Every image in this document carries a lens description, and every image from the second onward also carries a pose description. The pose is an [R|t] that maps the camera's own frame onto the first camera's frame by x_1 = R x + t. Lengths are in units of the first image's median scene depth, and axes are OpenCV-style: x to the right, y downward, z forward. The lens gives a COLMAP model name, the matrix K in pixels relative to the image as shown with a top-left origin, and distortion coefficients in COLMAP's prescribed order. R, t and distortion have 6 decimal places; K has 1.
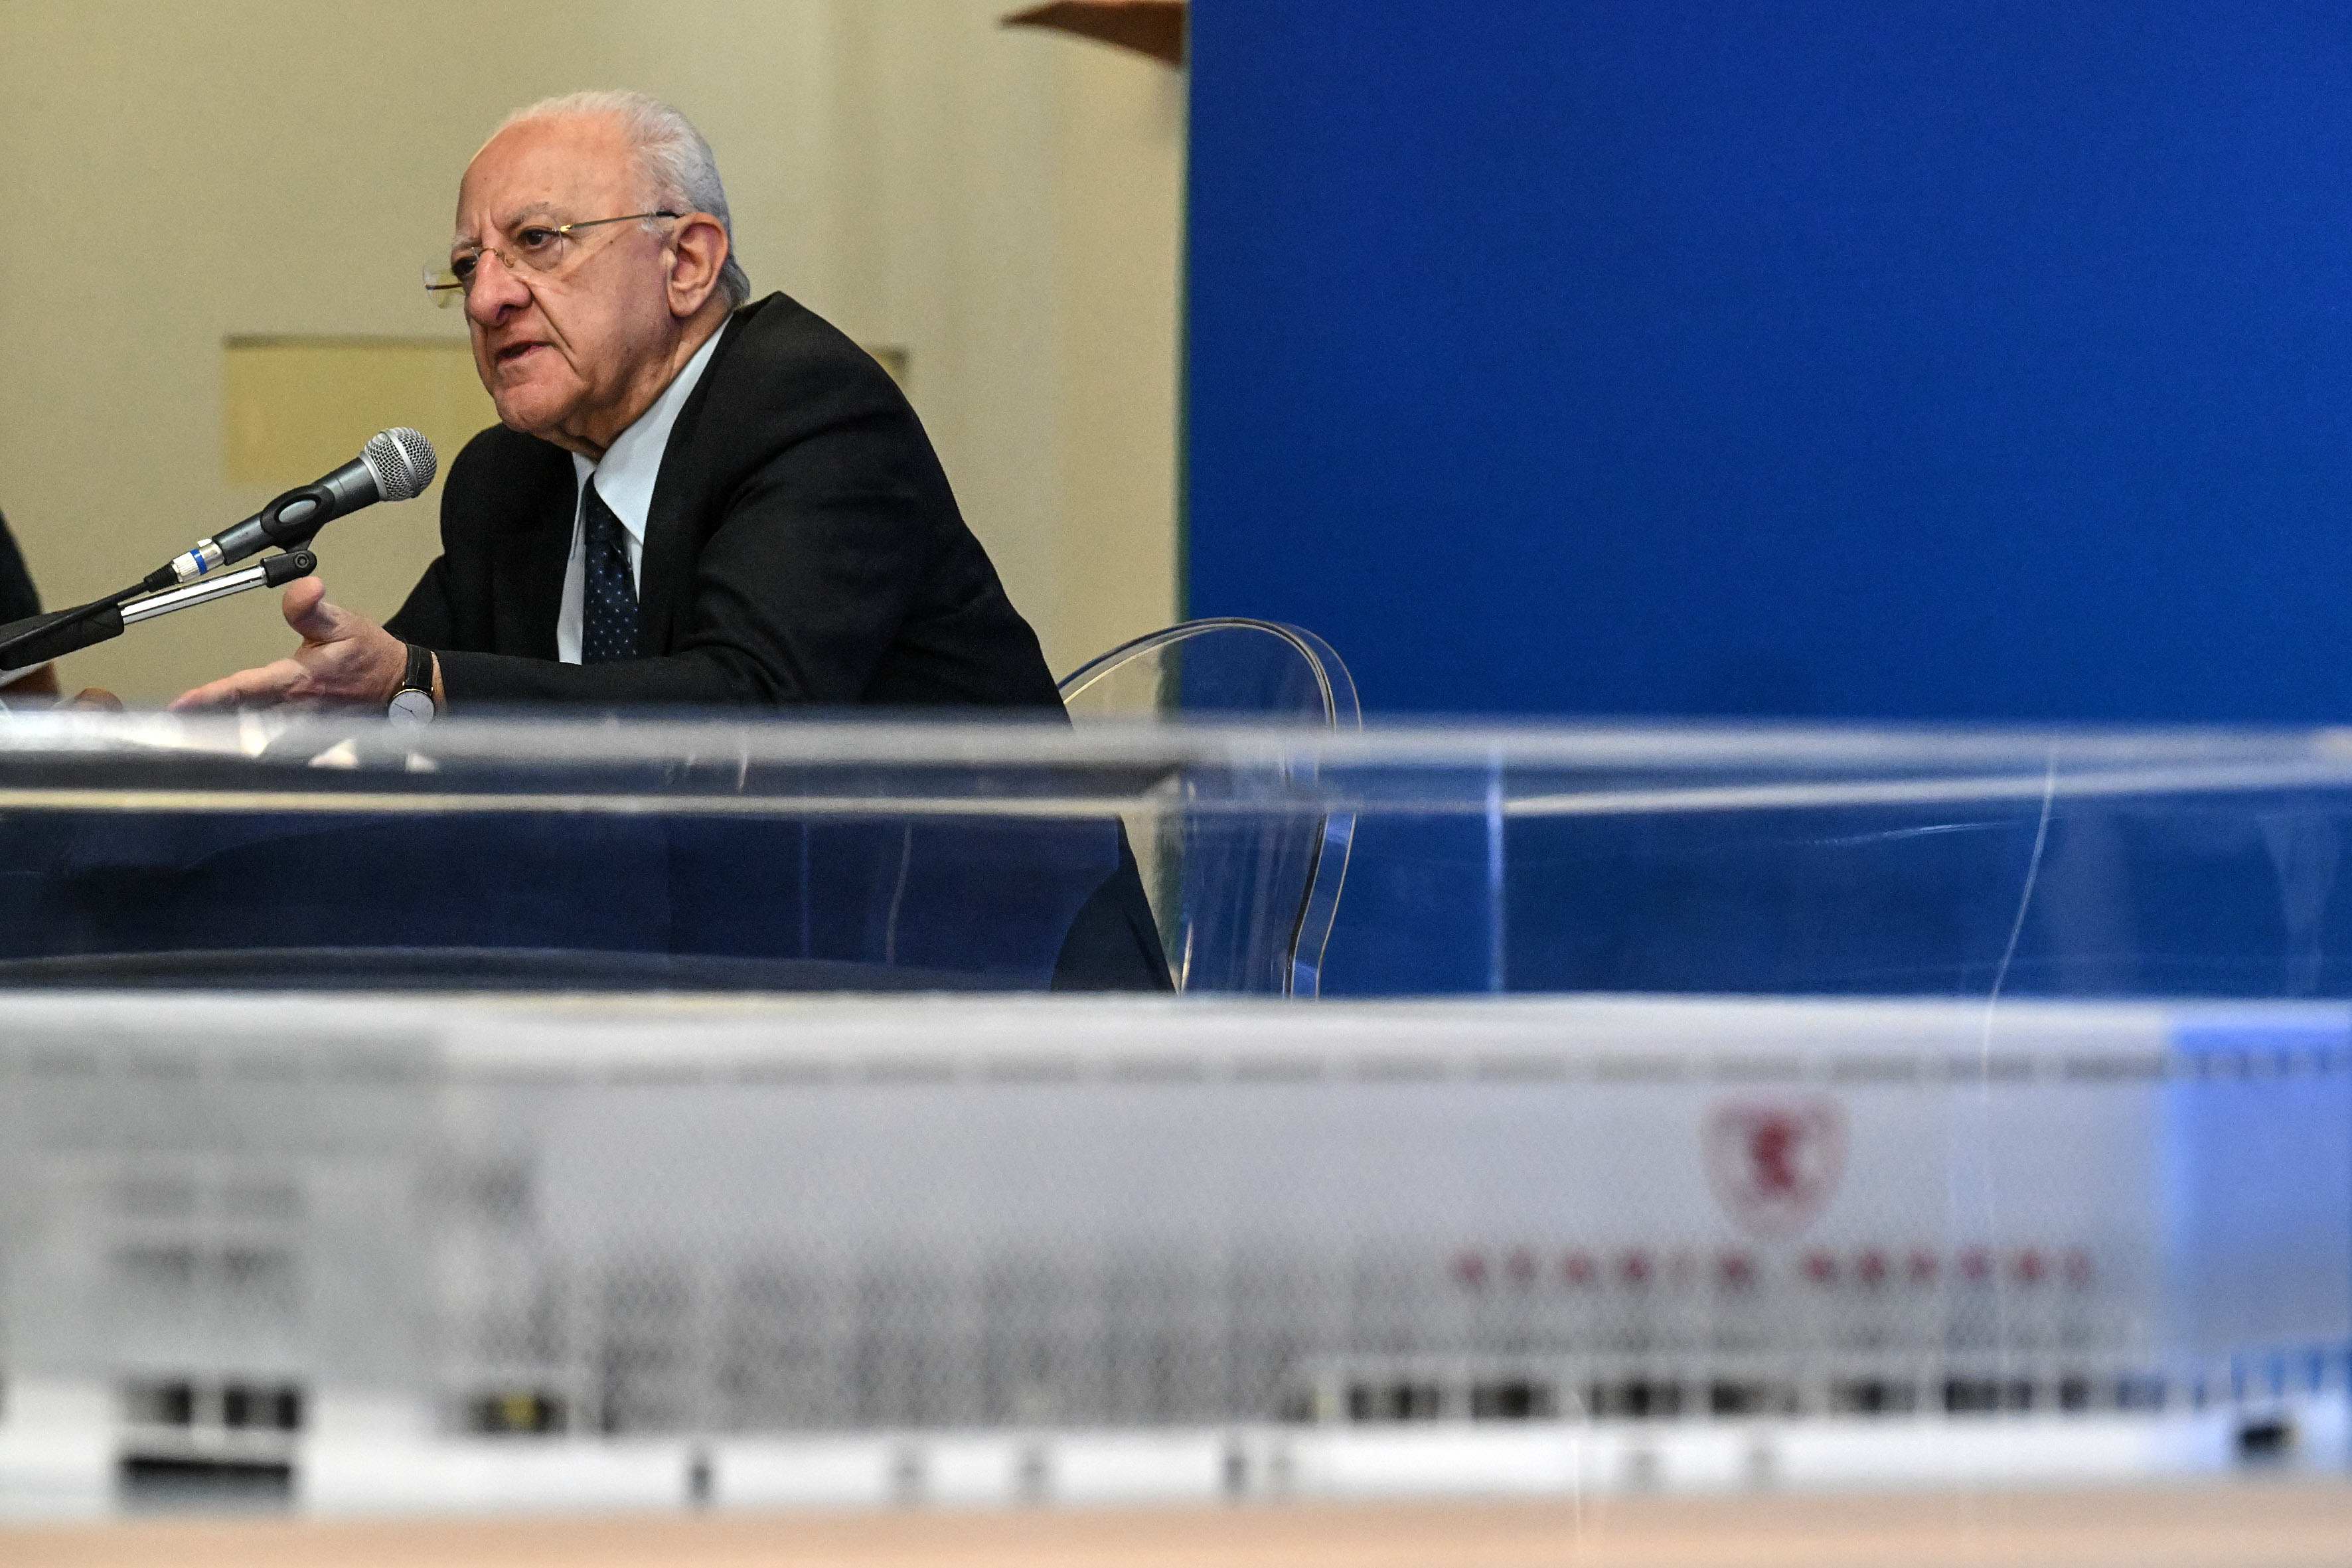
lens RADIAL K [[8656.0, 0, 1176.5], [0, 8656.0, 786.2], [0, 0, 1]] dist [0.047402, 0.000000]
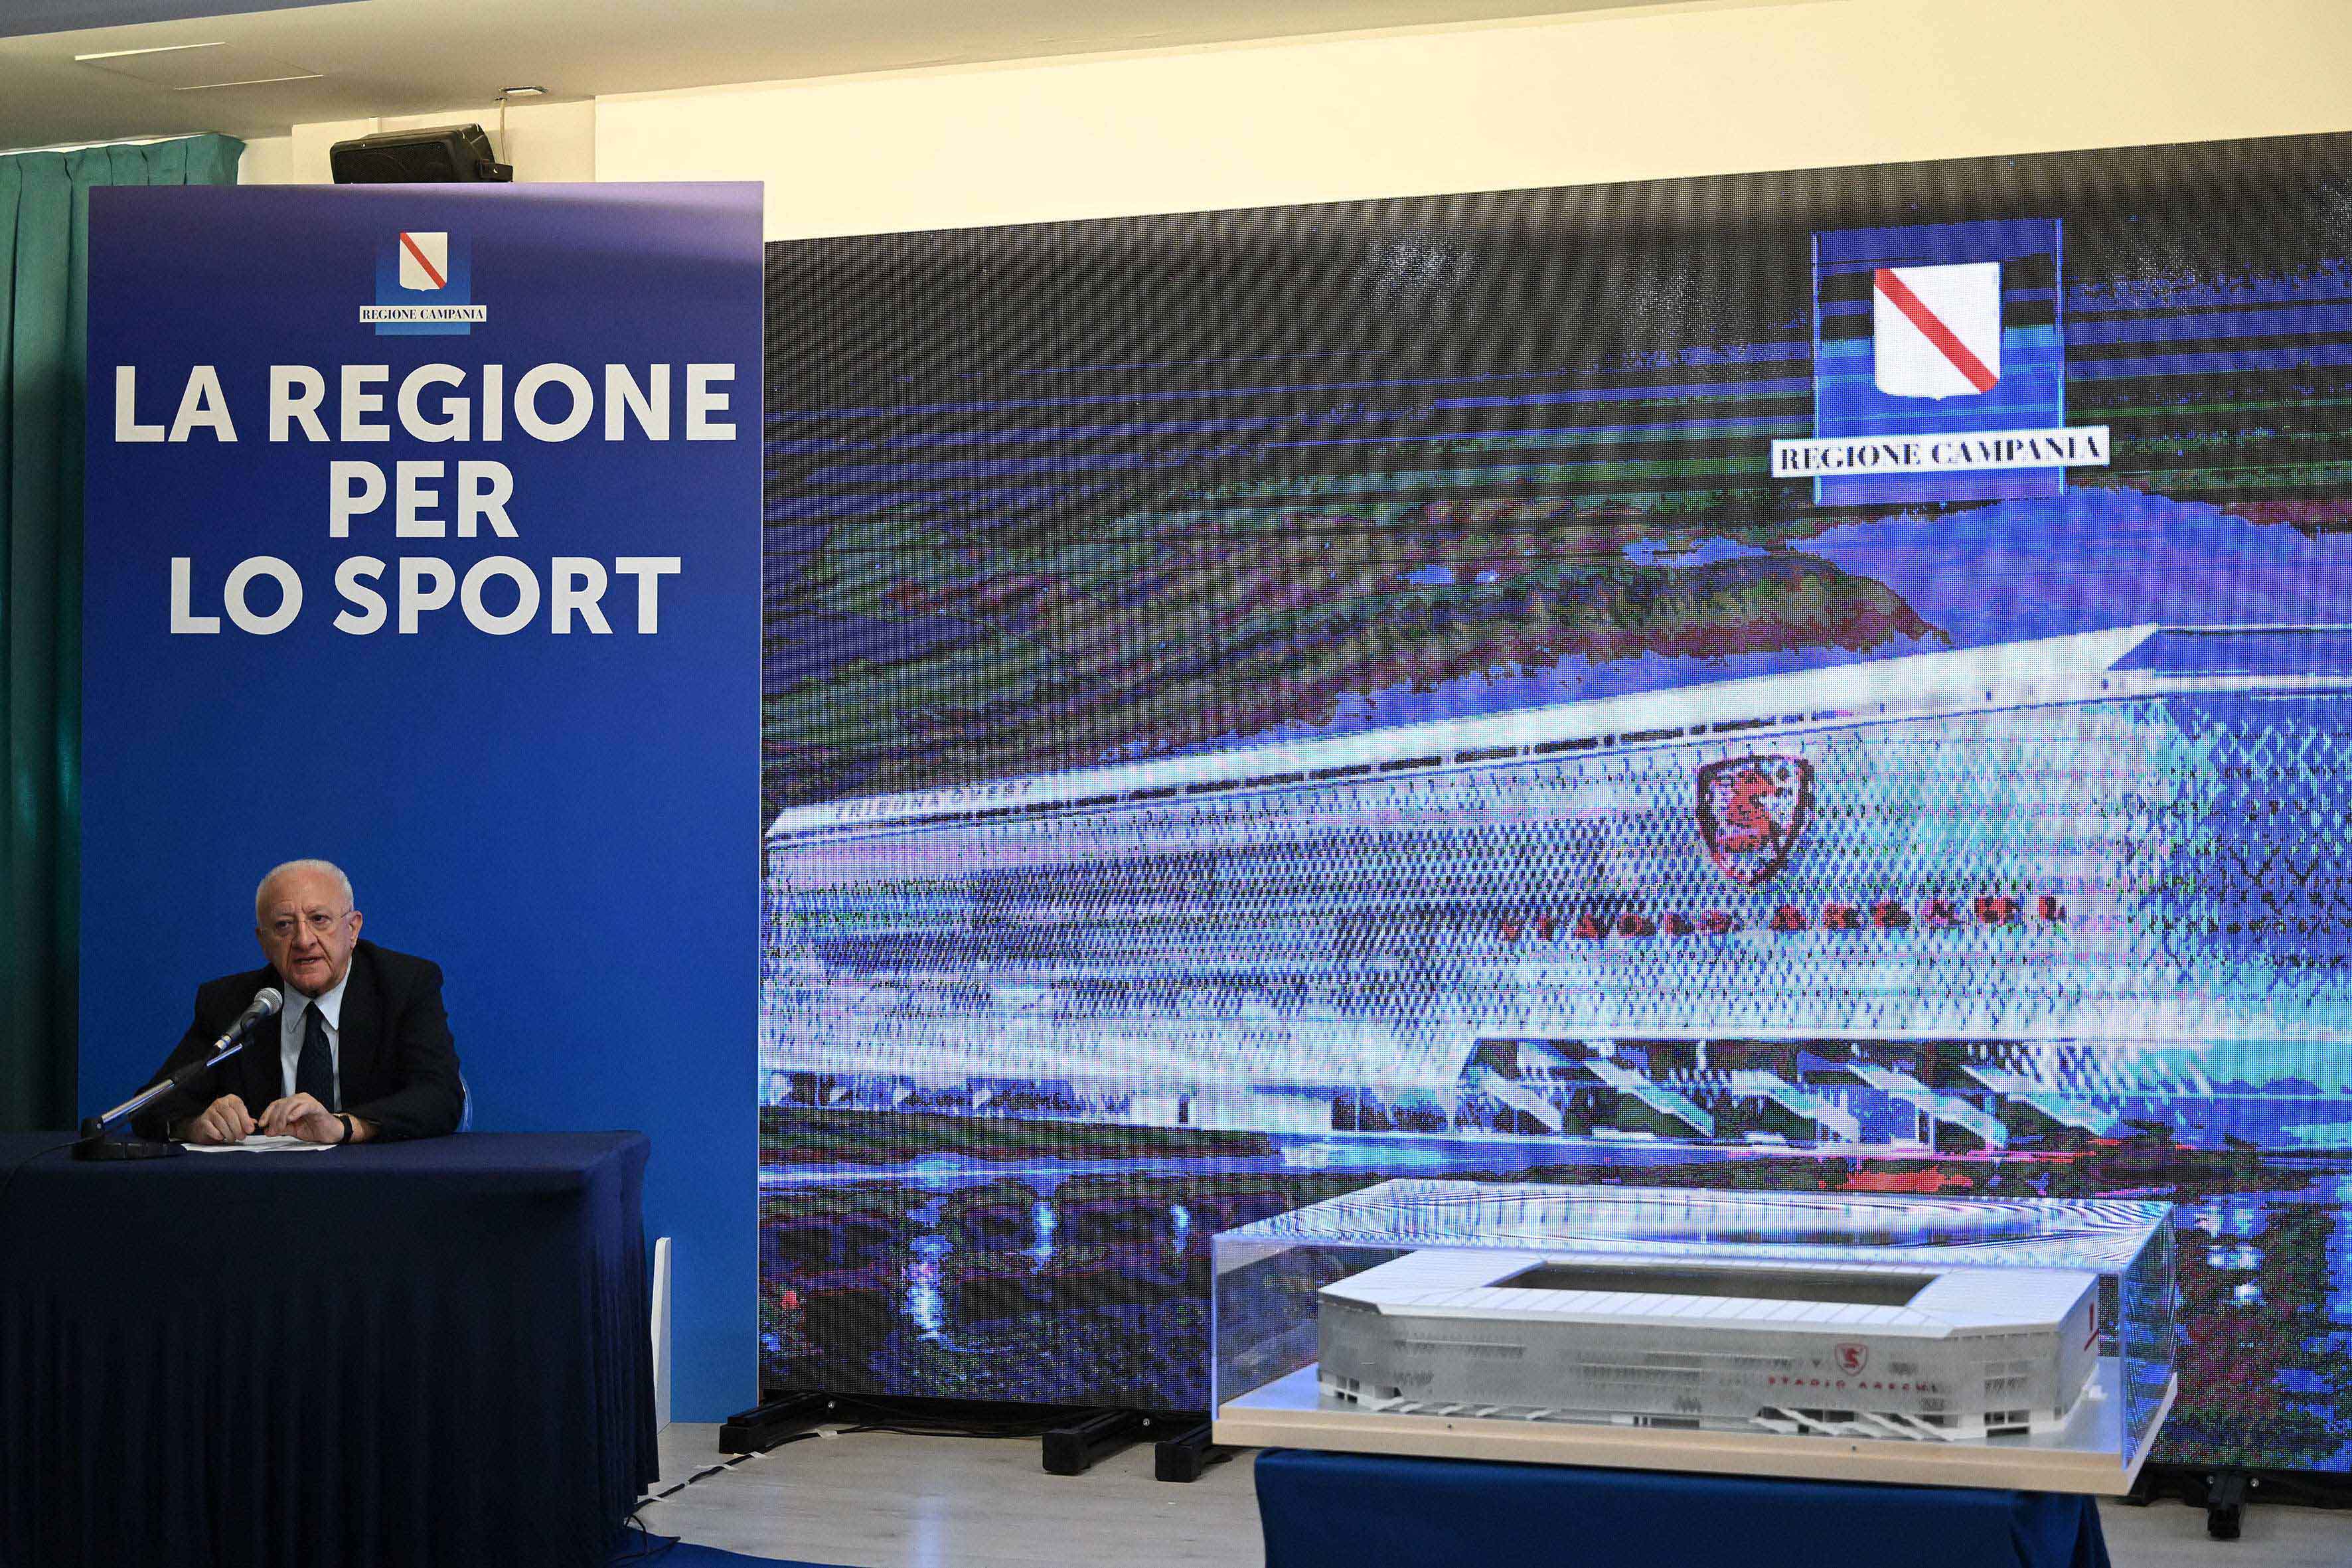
lens RADIAL K [[3481.7, 0, 1181.0], [0, 3481.7, 775.2], [0, 0, 1]] dist [-0.020119, 0.000000]
pose [[0.614716, 0.015469, 0.788597, -1.680201], [-0.010308, 0.999880, -0.011579, -0.215361], [-0.788681, -0.001011, 0.614802, 0.268572]]
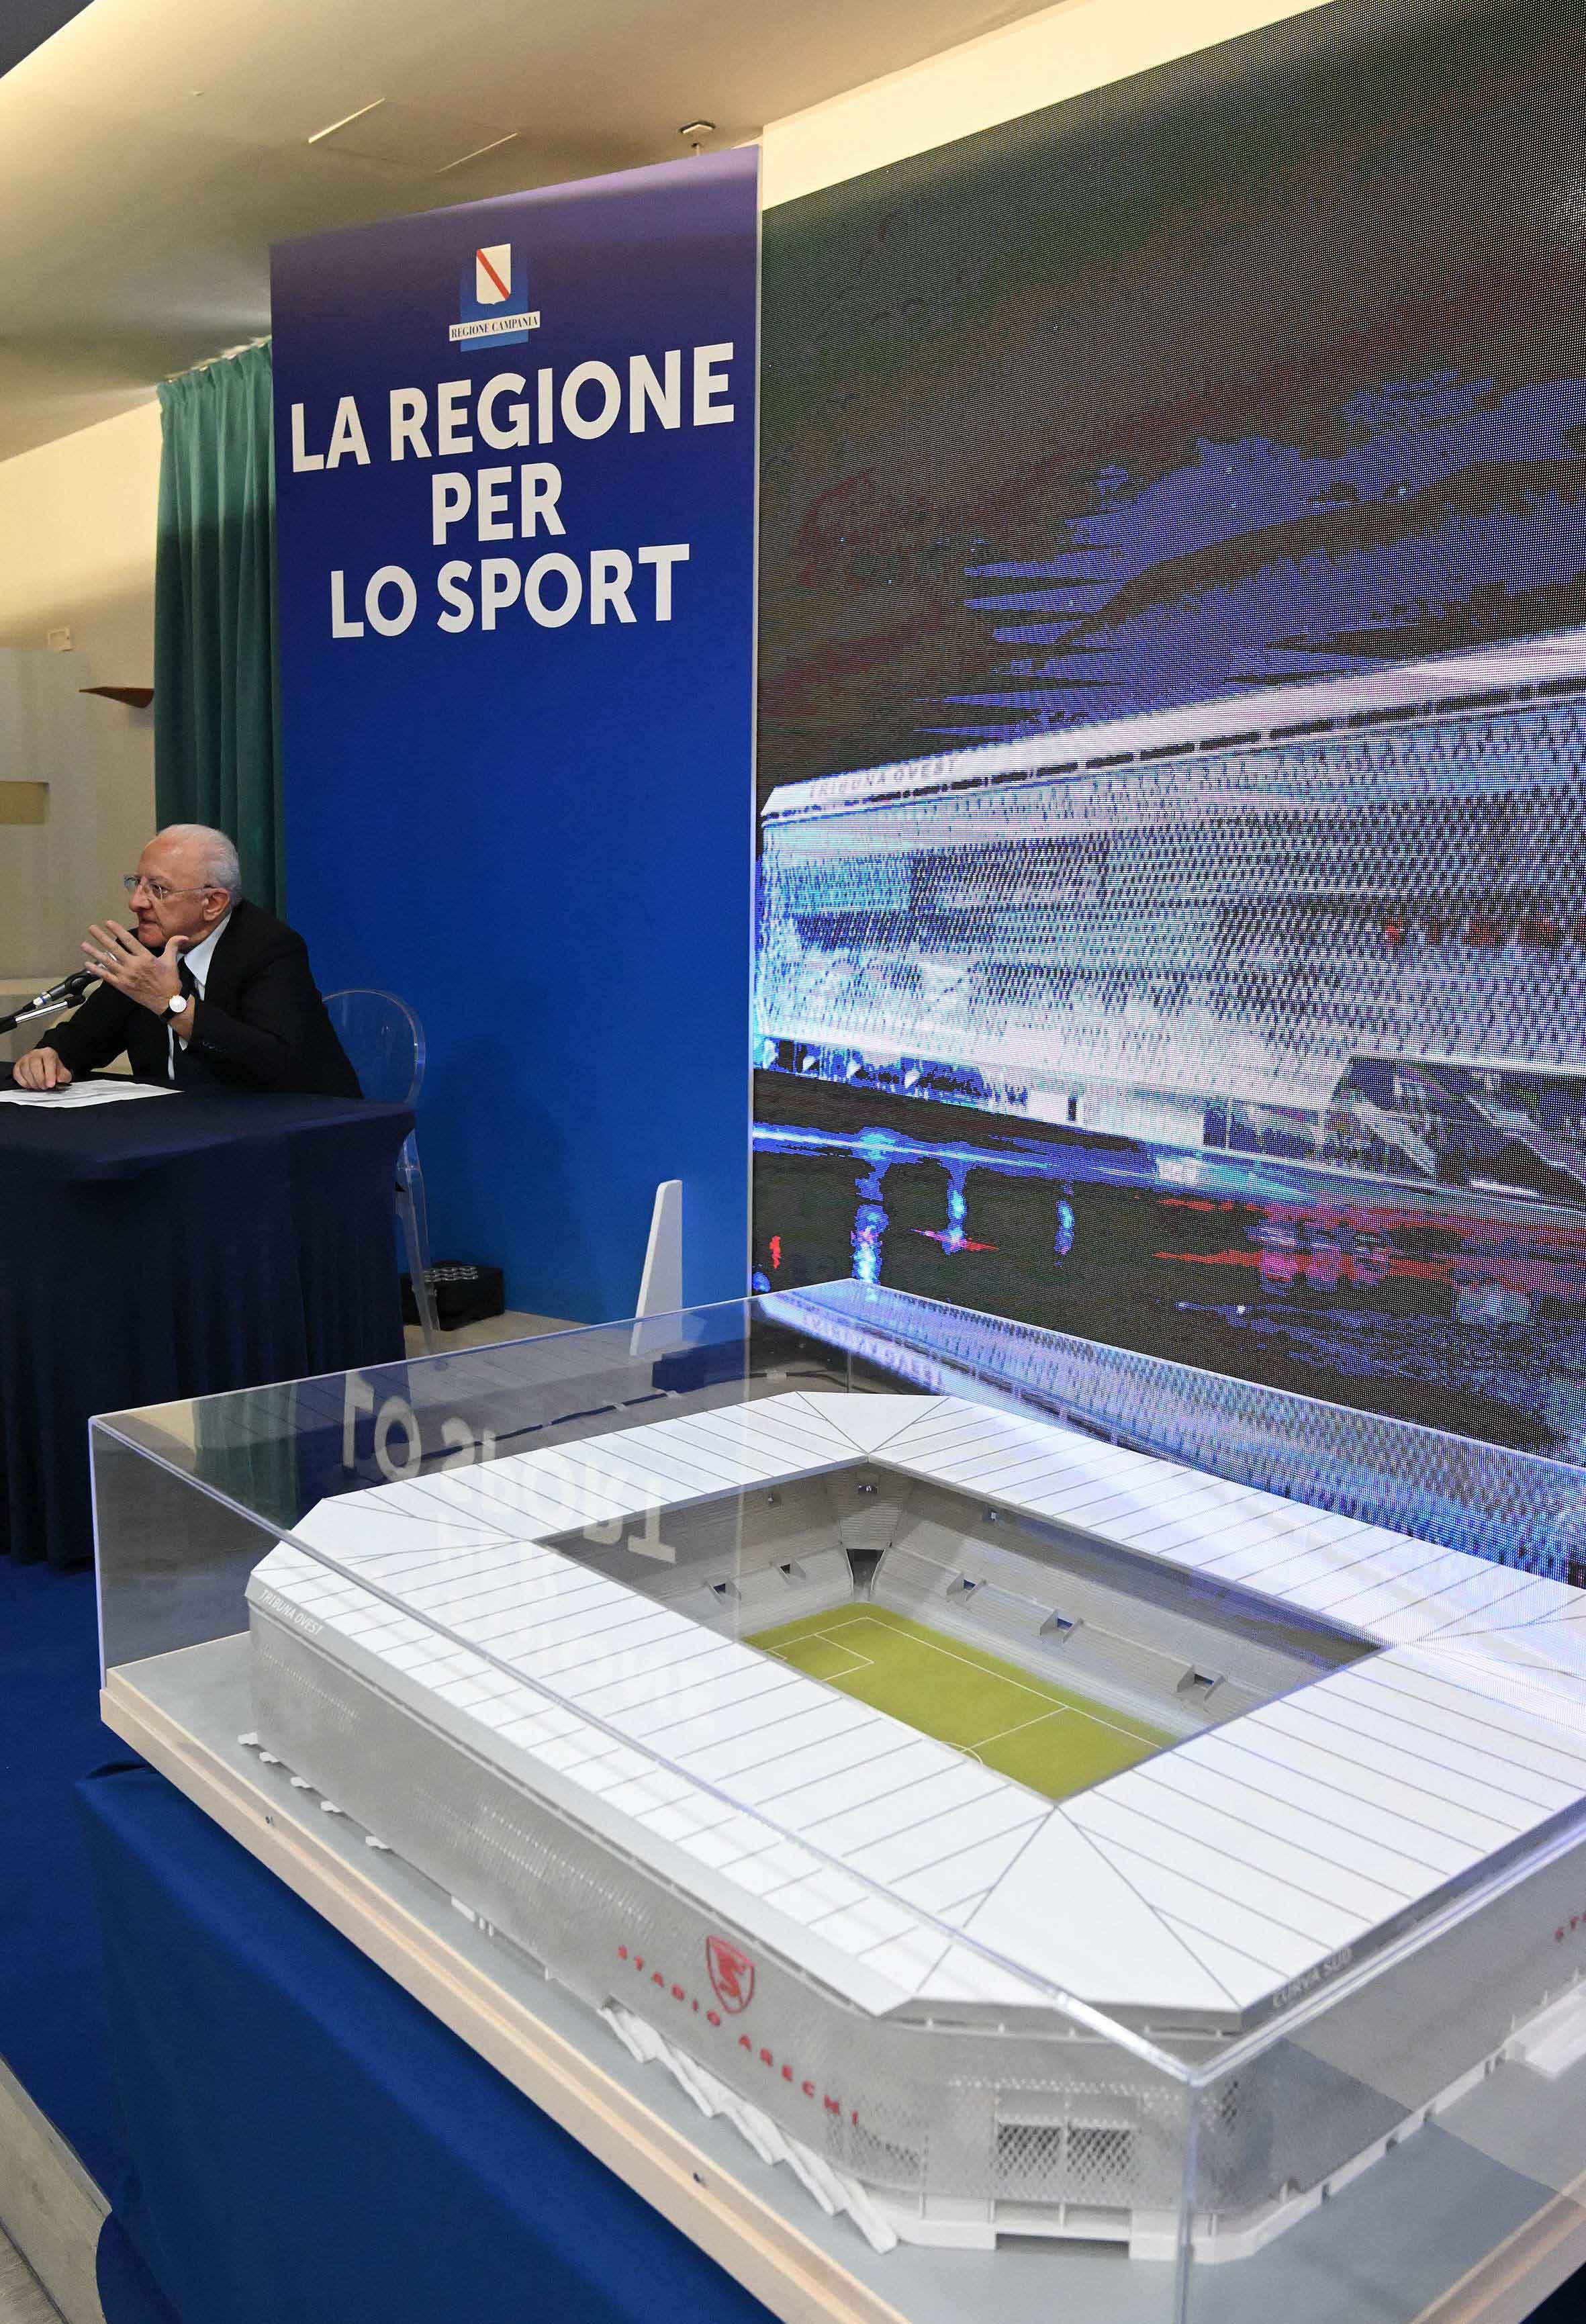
lens RADIAL K [[1938.8, 0, 810.5], [0, 1938.8, 1177.0], [0, 0, 1]] dist [-0.014803, 0.016583]
pose [[0.921381, -0.056388, 0.384548, -0.292341], [-0.017468, 0.982412, 0.185908, -0.199777], [-0.388267, -0.178010, 0.904191, 0.694792]]
